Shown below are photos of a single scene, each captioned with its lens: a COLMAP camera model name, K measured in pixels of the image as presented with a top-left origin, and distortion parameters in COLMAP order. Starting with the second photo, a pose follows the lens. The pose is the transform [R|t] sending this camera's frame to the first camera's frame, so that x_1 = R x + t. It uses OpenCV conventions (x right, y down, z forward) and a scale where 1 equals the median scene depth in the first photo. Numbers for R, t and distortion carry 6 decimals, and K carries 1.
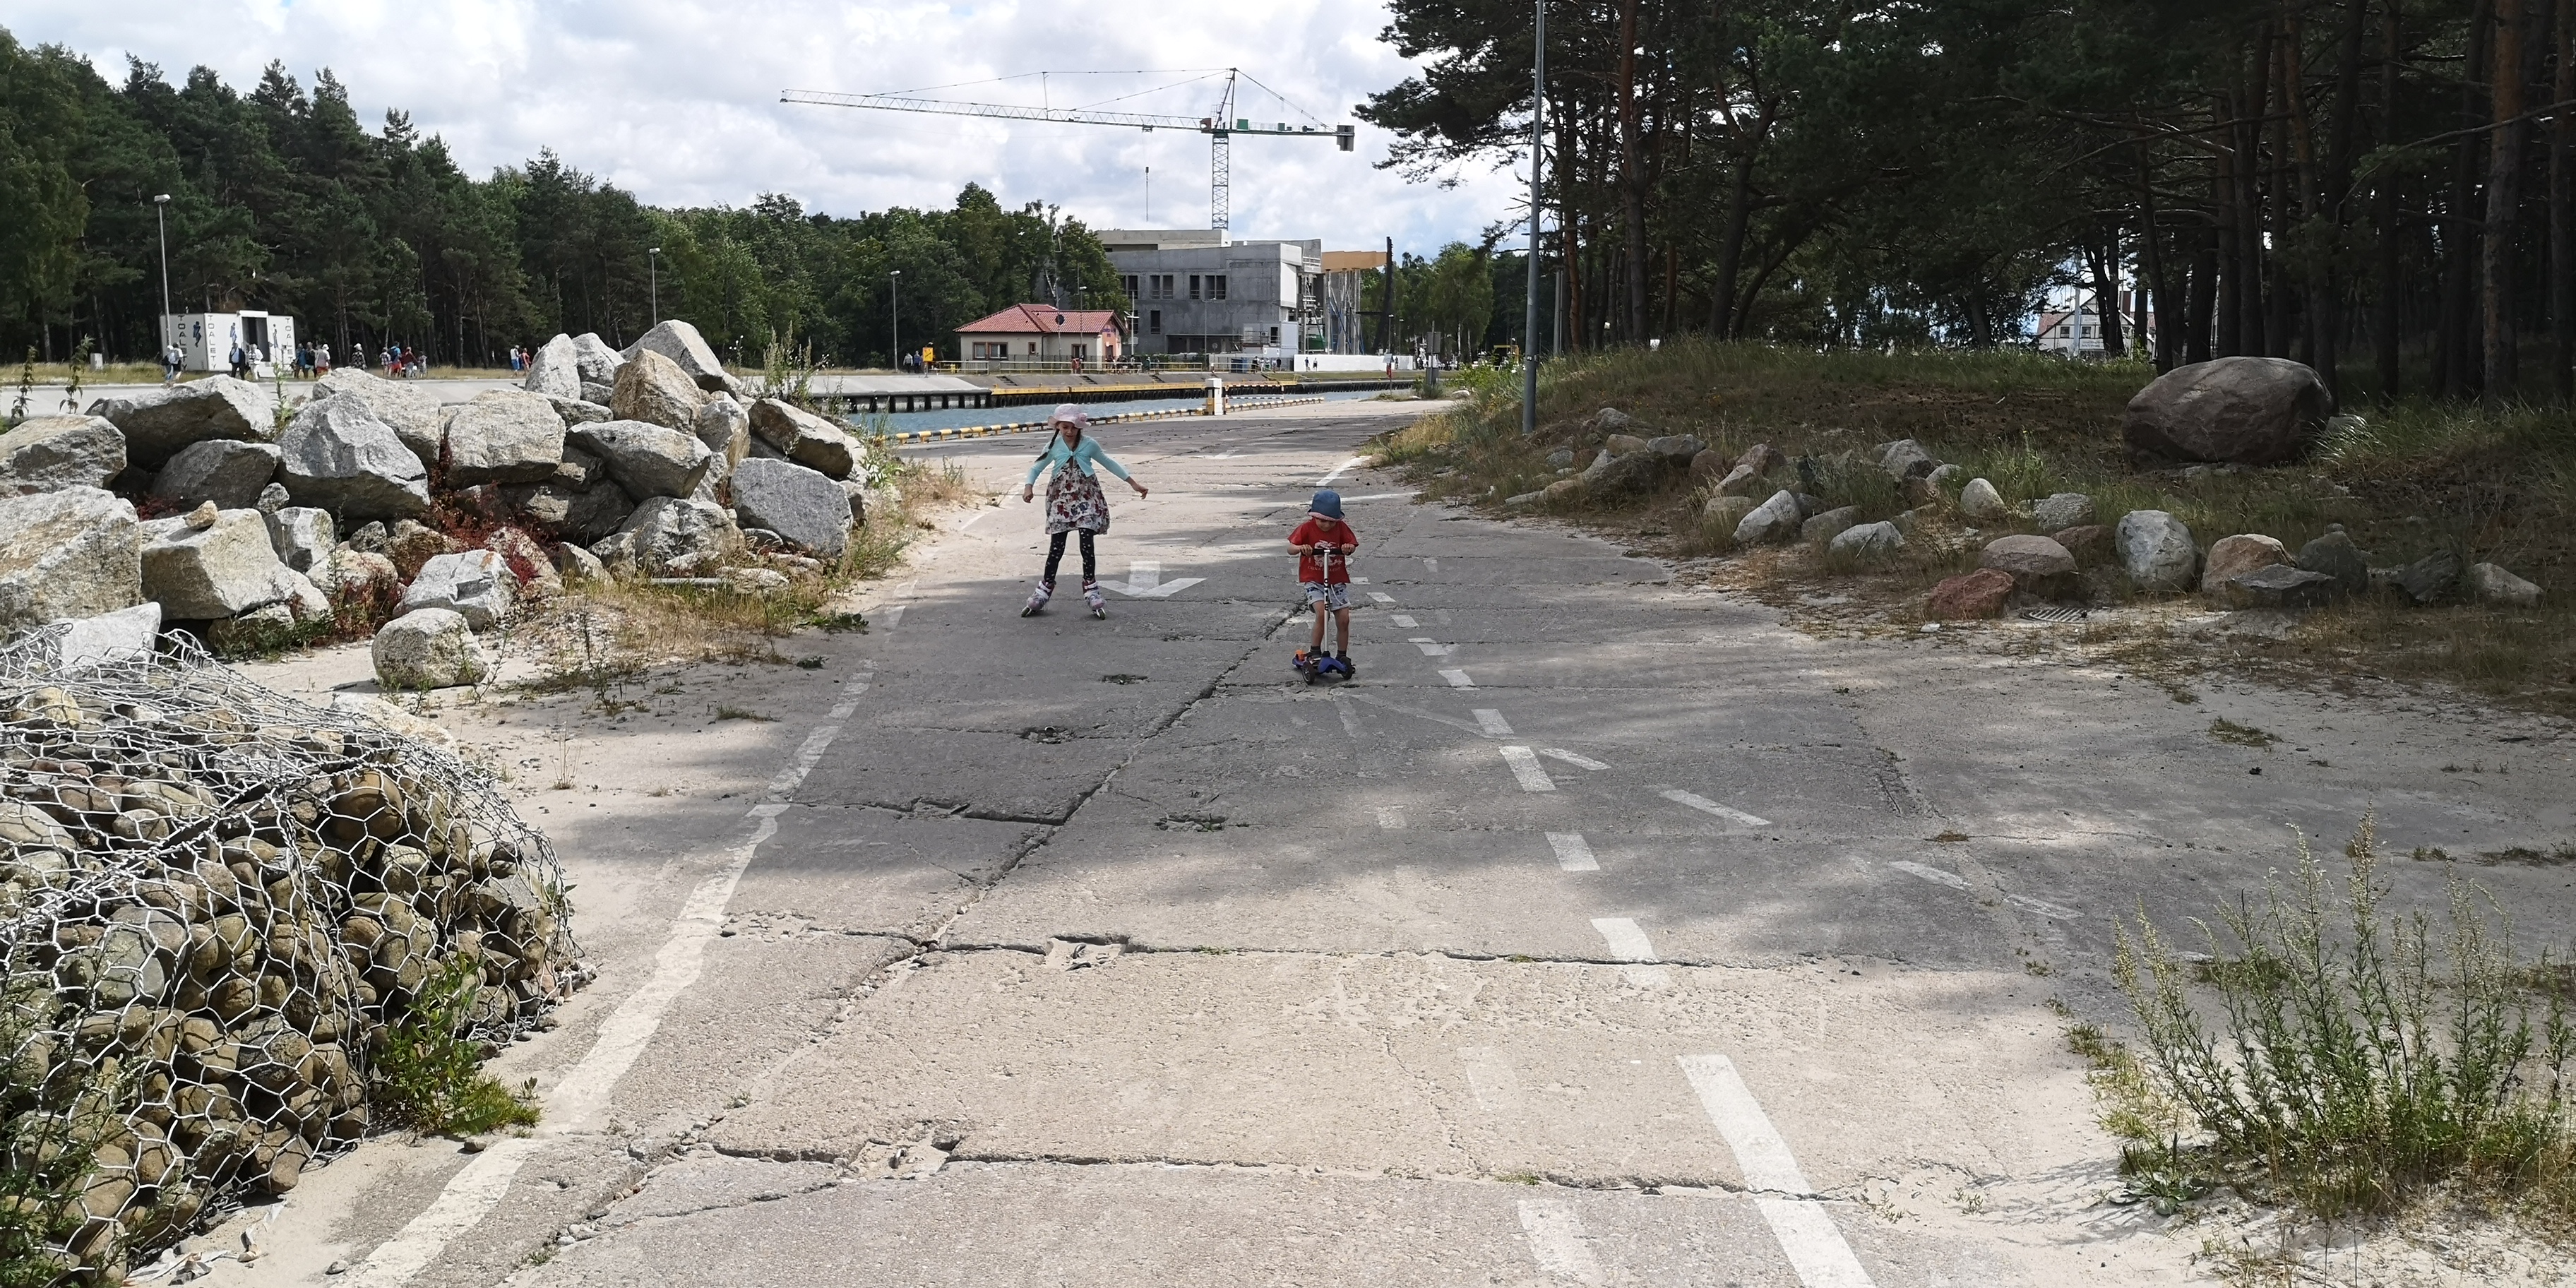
lens RADIAL K [[2122.3, 0, 1290.3], [0, 2122.3, 651.0], [0, 0, 1]] dist [0.030474, -0.055050]
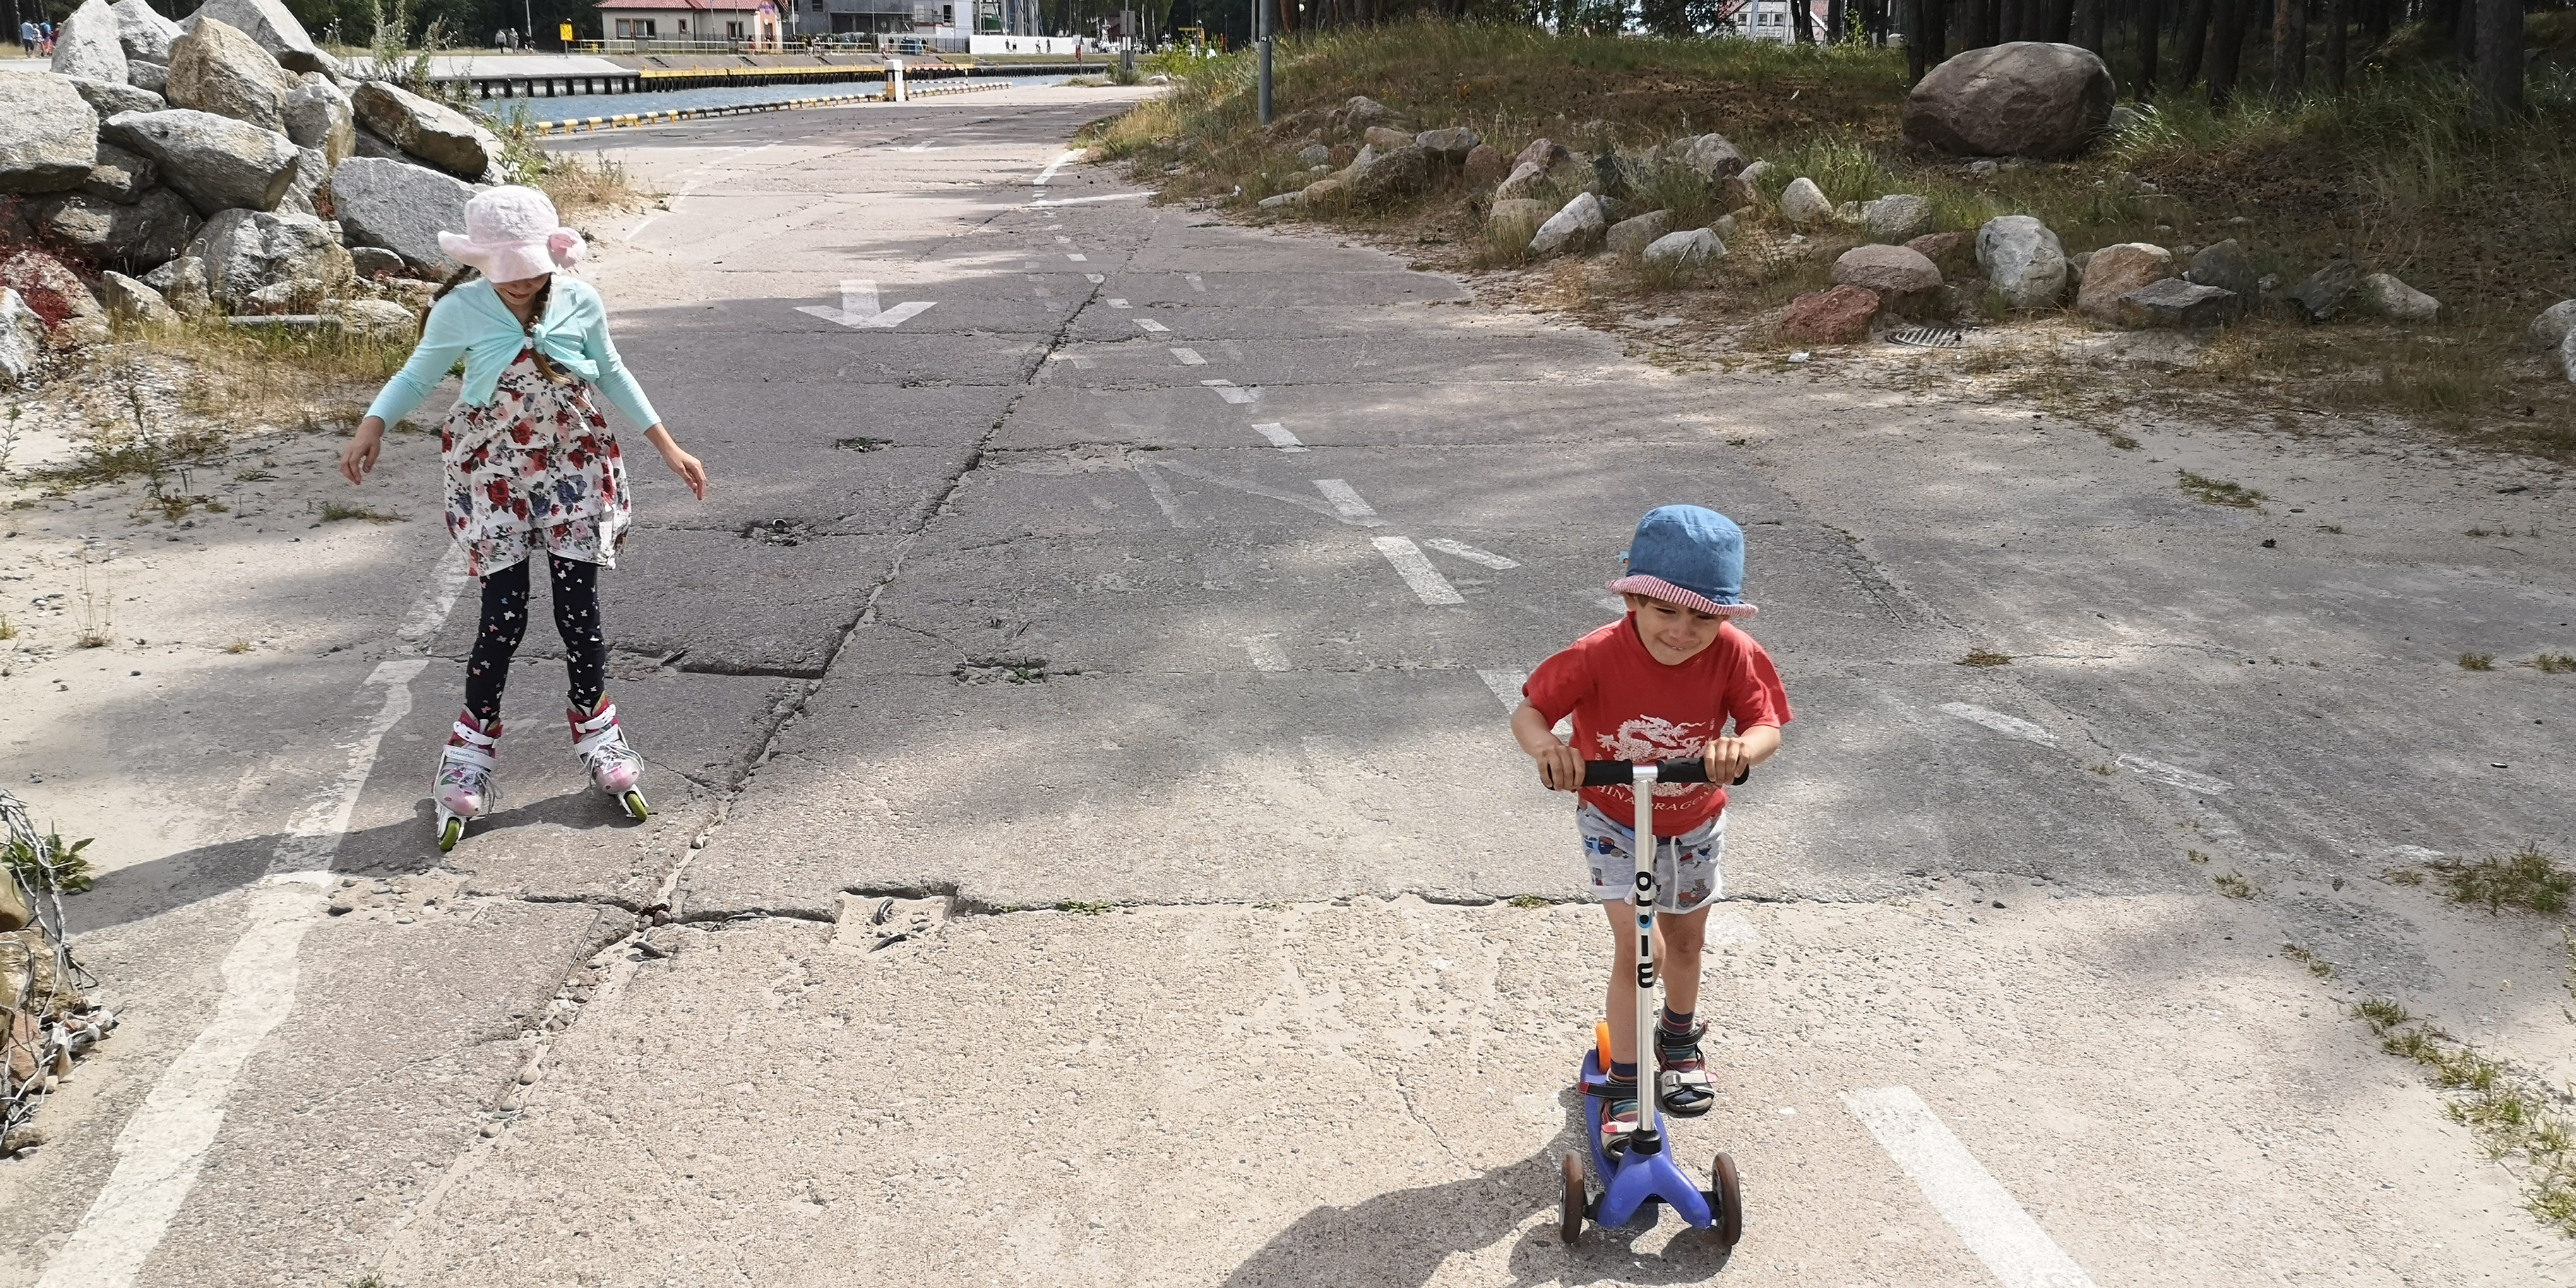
lens RADIAL K [[2122.3, 0, 1314.8], [0, 2122.3, 630.1], [0, 0, 1]] dist [0.030474, -0.055050]
pose [[0.987236, -0.036894, 0.154932, -0.035969], [0.016055, 0.990897, 0.133659, -0.020921], [-0.158453, -0.129466, 0.978842, 0.176091]]
